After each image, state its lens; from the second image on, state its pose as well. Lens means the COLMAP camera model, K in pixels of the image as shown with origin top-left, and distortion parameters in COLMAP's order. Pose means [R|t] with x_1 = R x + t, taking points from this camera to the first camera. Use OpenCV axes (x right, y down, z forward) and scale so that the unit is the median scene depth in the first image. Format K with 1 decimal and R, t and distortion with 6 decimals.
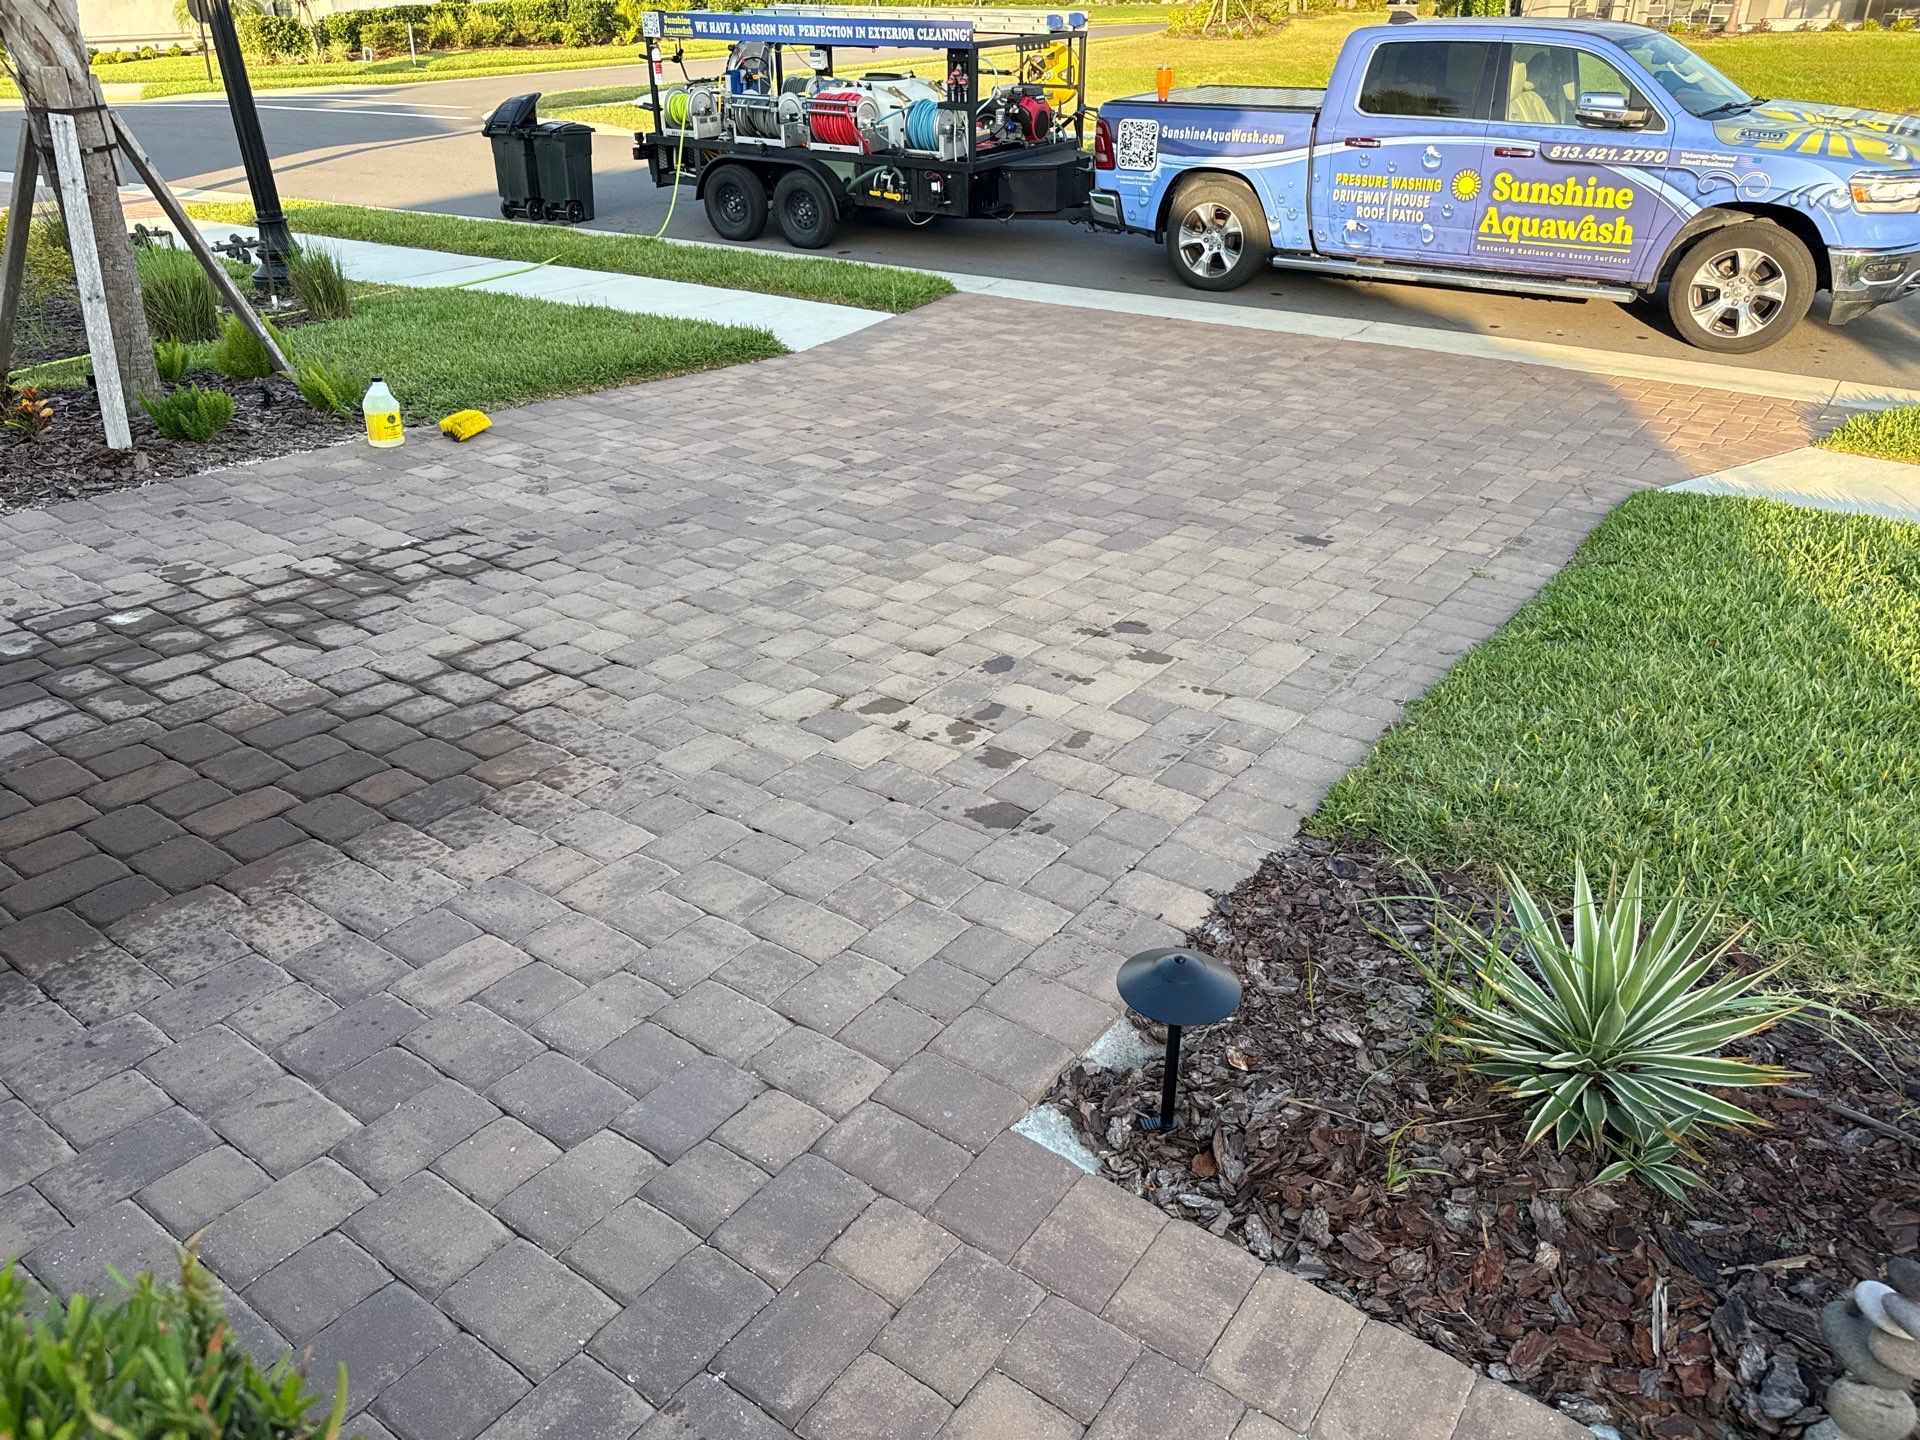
lens RADIAL K [[1330.4, 0, 960.0], [0, 1330.4, 720.0], [0, 0, 1]] dist [0.130690, -0.236113]
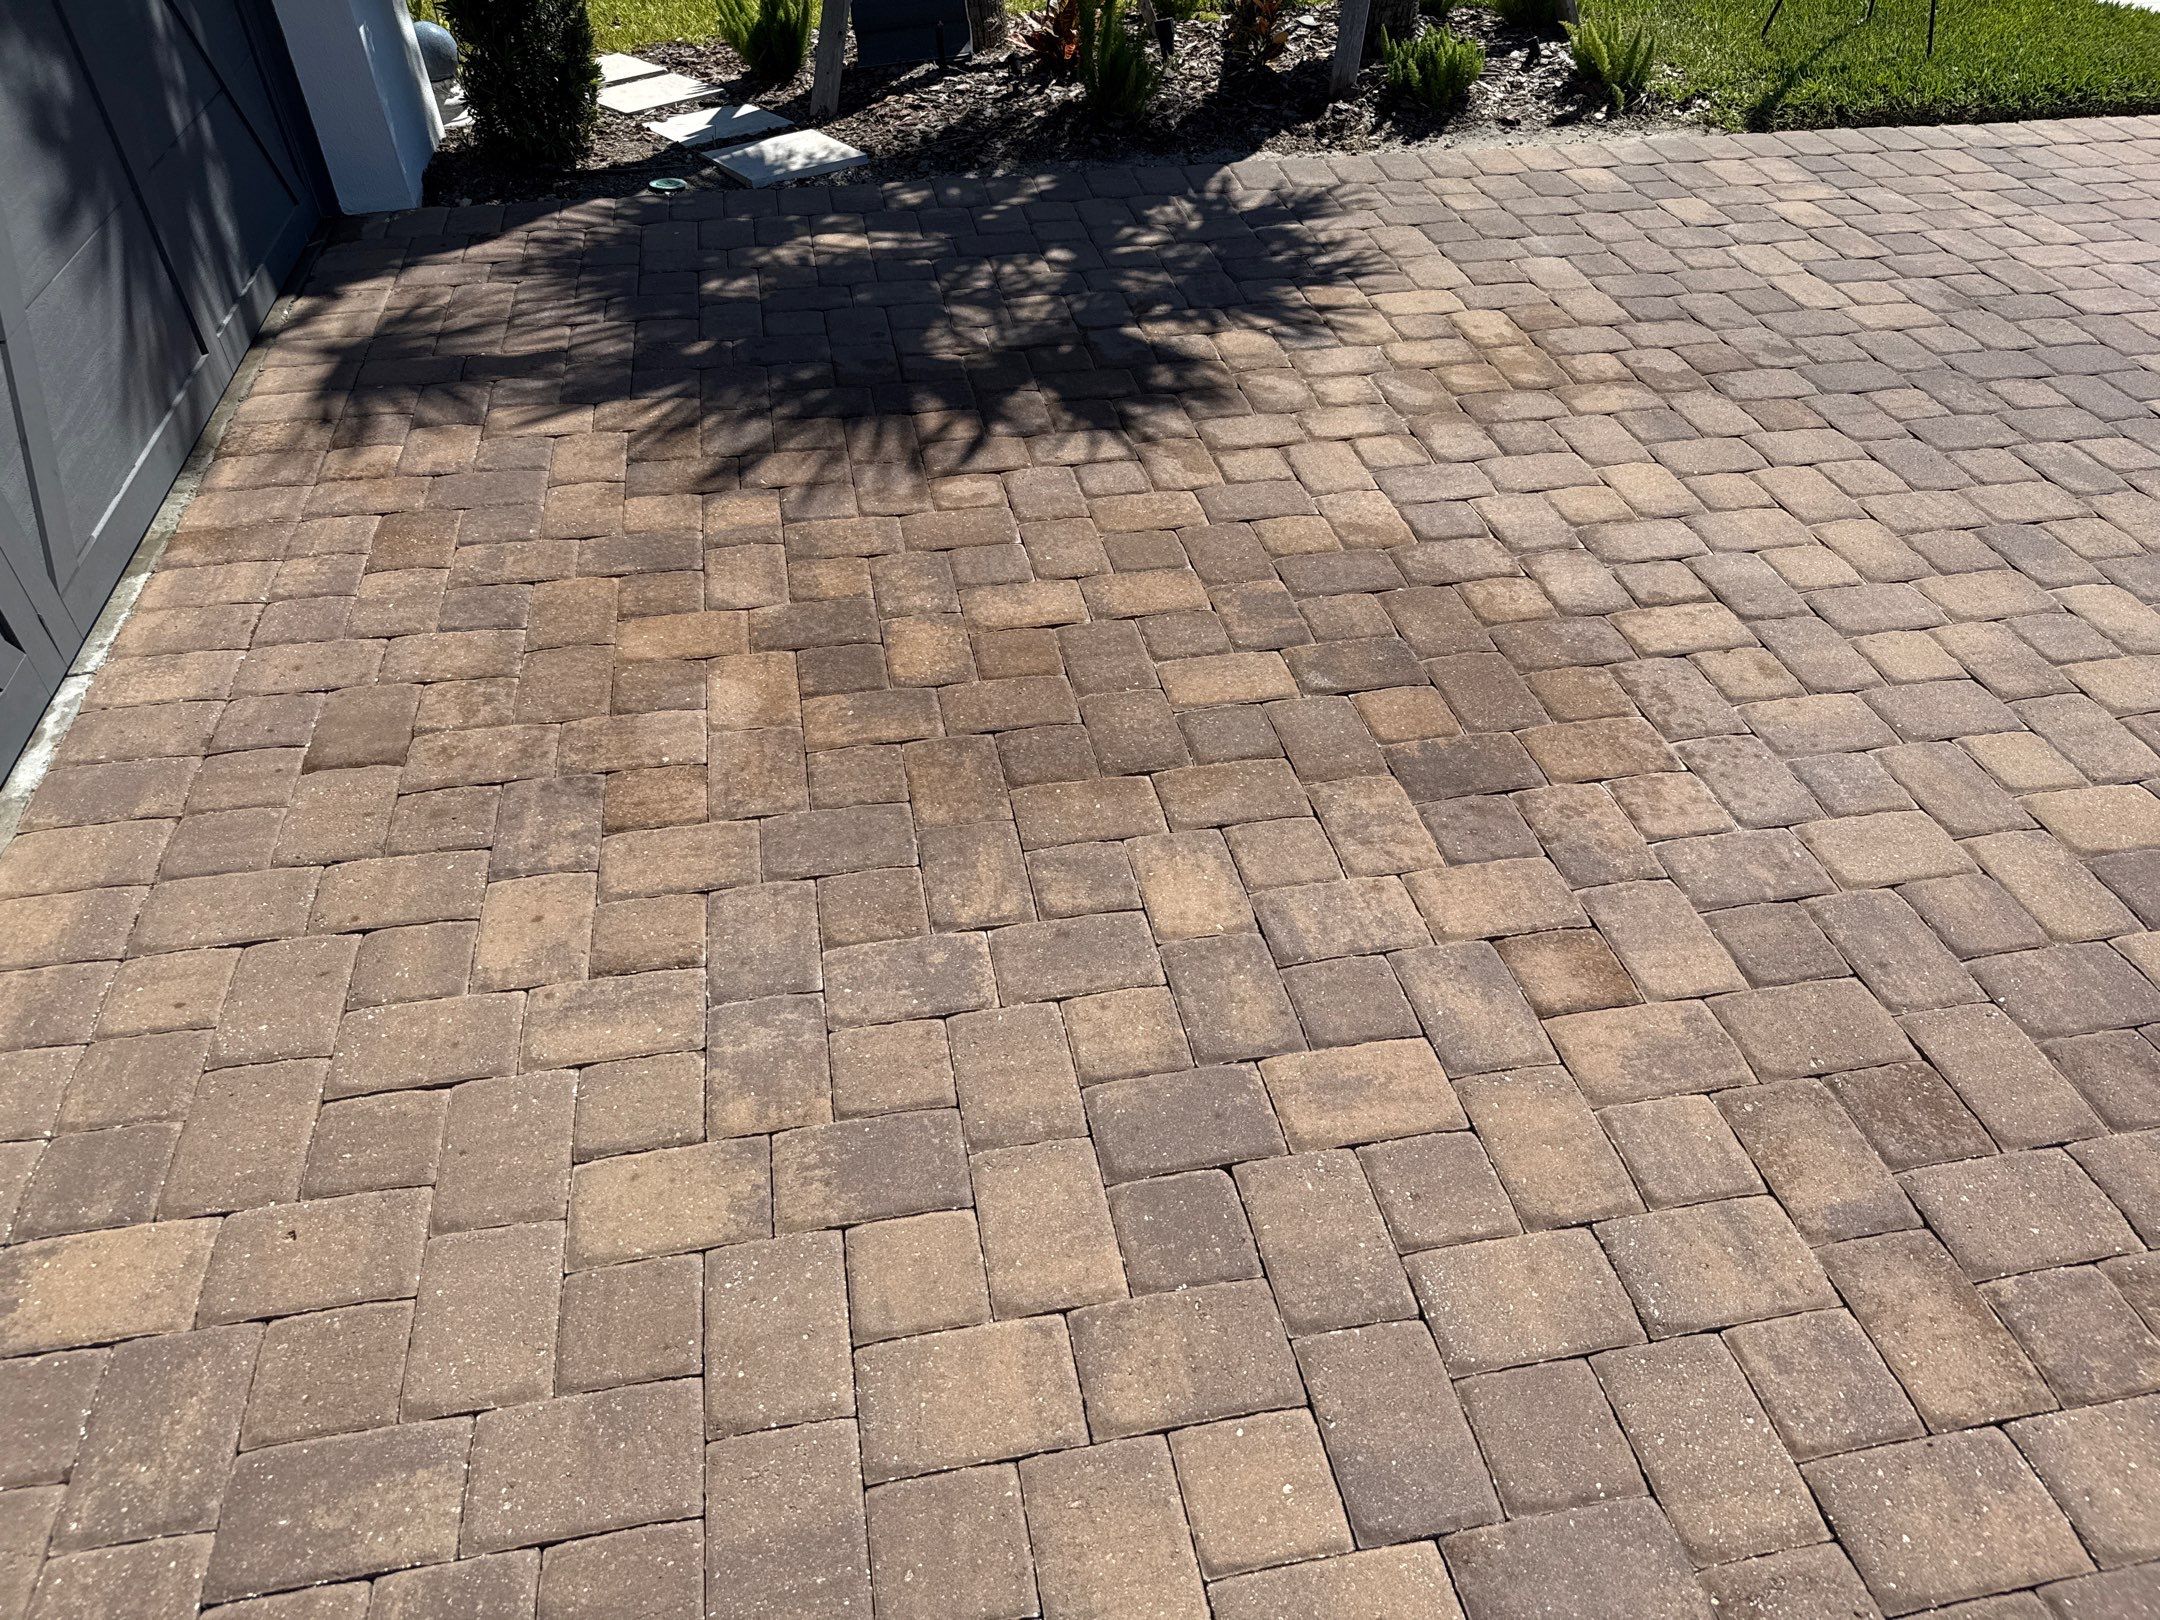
lens RADIAL K [[1533.7, 0, 1093.5], [0, 1533.7, 807.8], [0, 0, 1]] dist [0.028165, -0.041429]
pose [[0.730814, 0.418666, -0.539101, -0.067804], [-0.291109, 0.905545, 0.308616, -0.070920], [0.617387, -0.068604, 0.783662, 0.193338]]
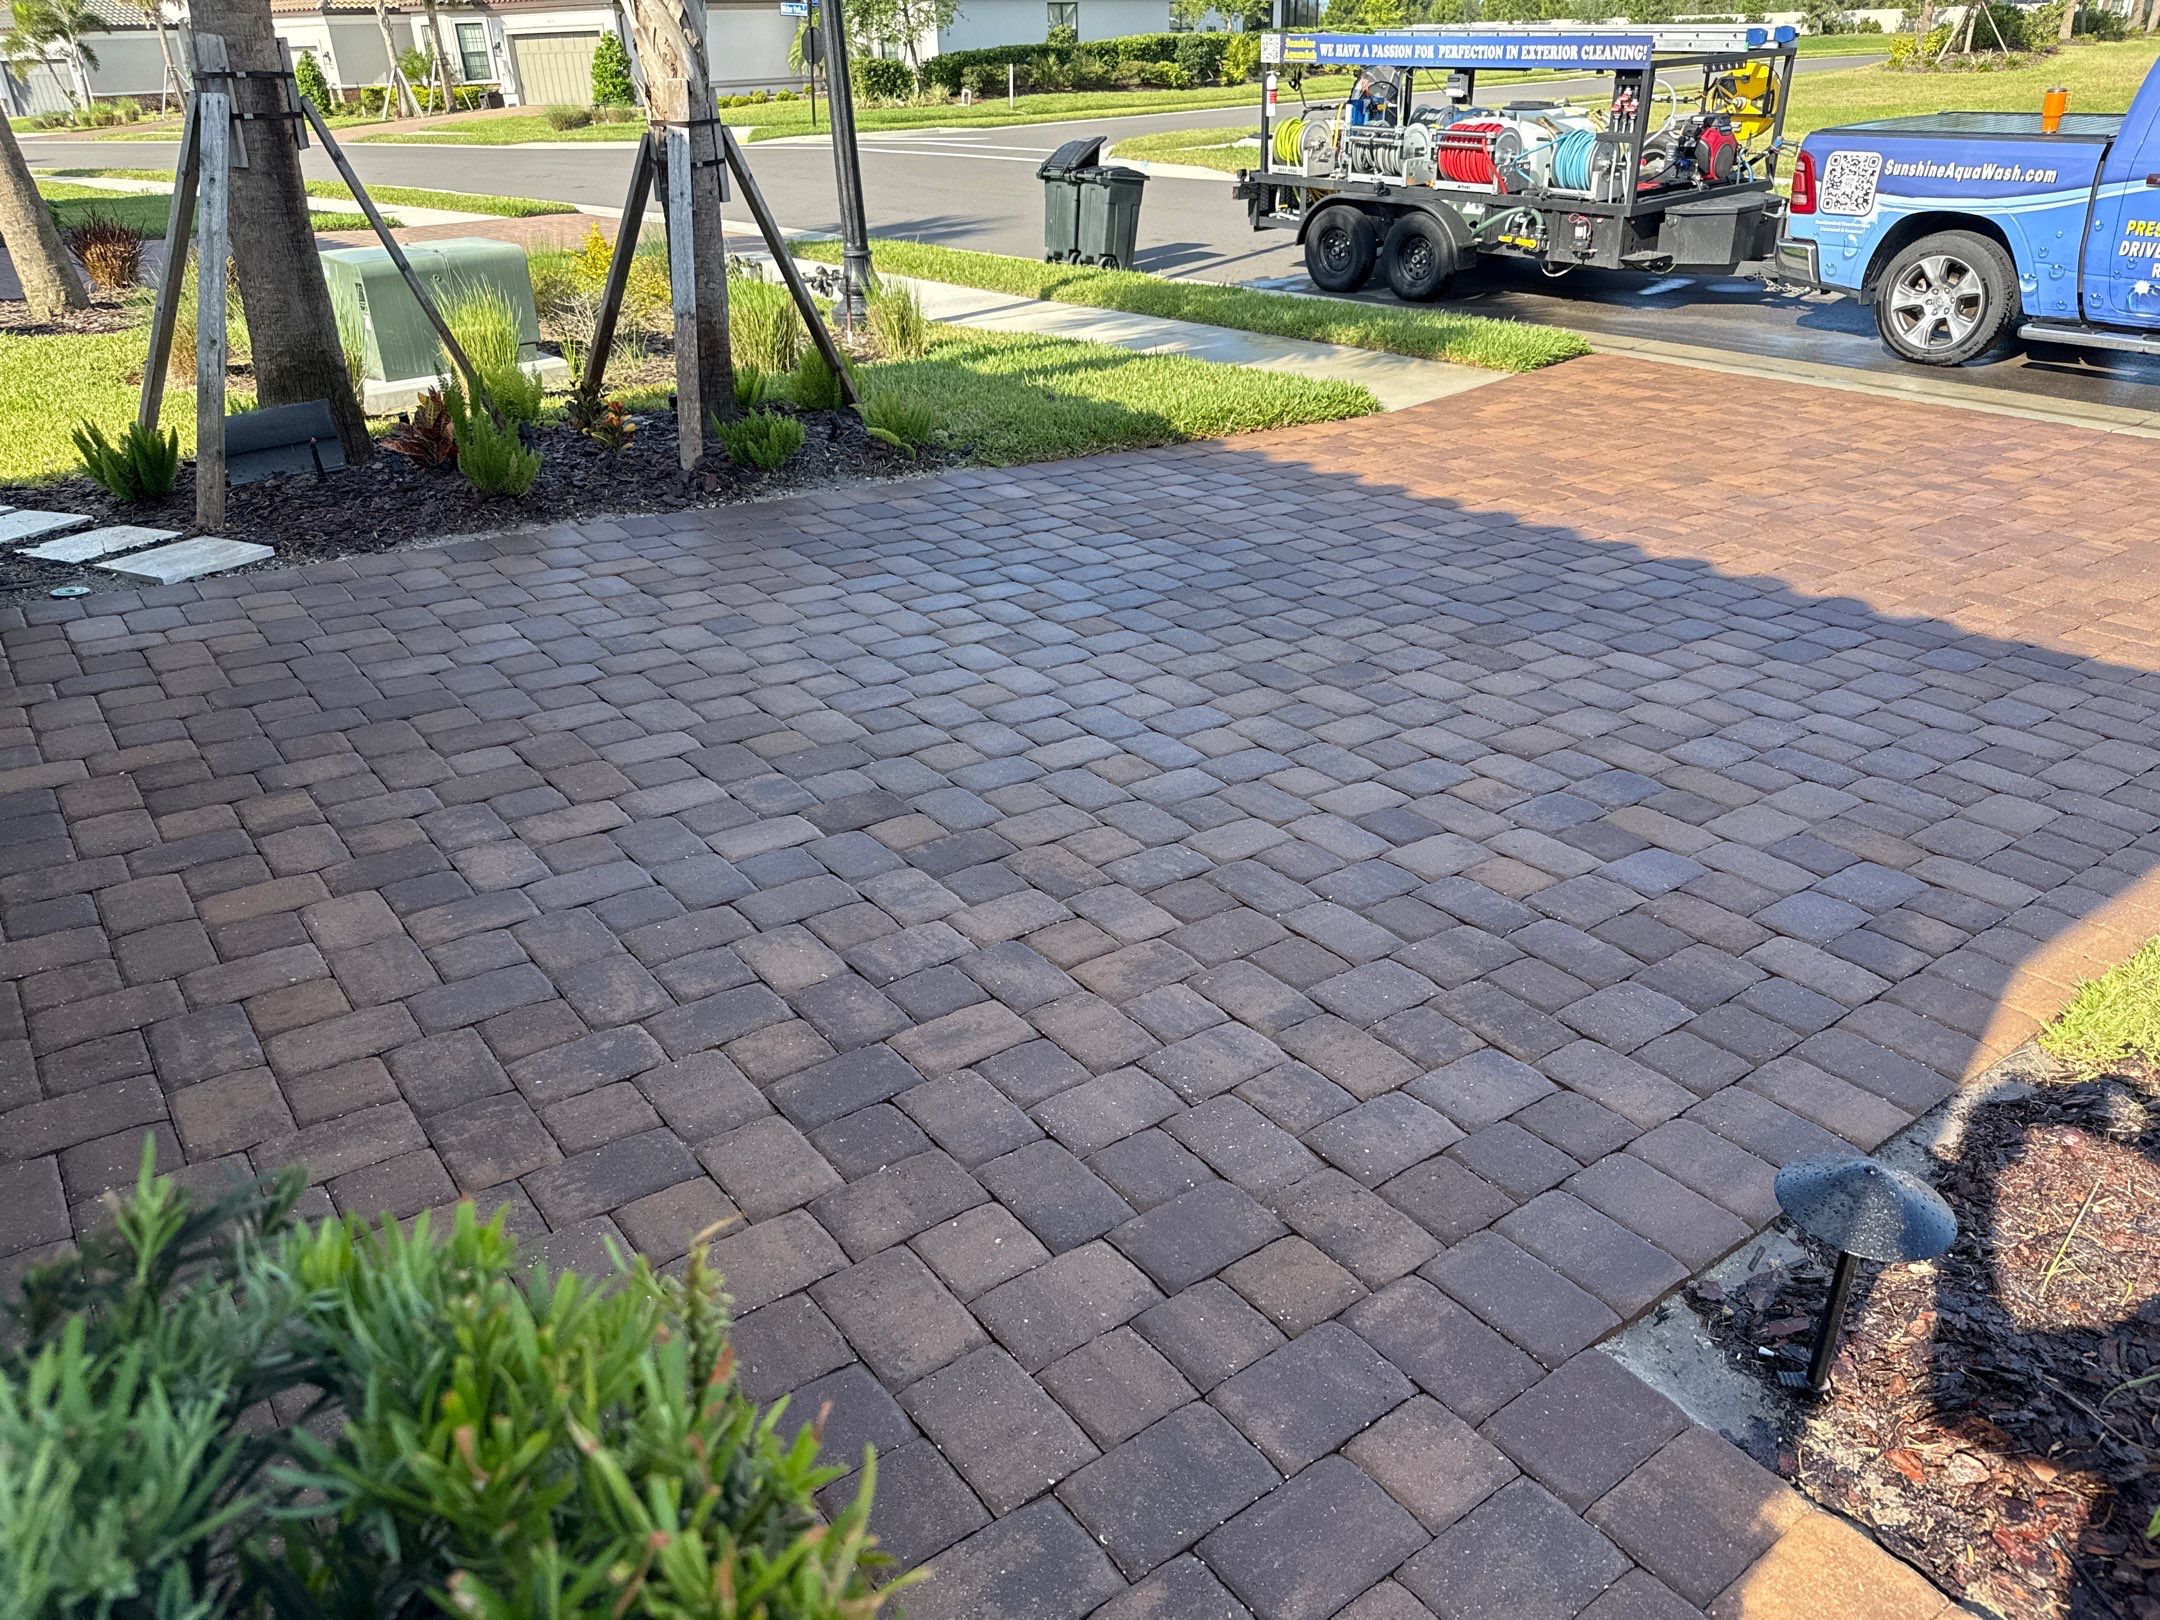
lens RADIAL K [[1500.0, 0, 1086.4], [0, 1500.0, 821.1], [0, 0, 1]] dist [0.125535, -0.203213]
pose [[0.954501, 0.120816, -0.272636, -0.019069], [-0.125324, 0.992115, 0.000885, 0.018304], [0.270594, 0.033324, 0.962117, 0.029167]]
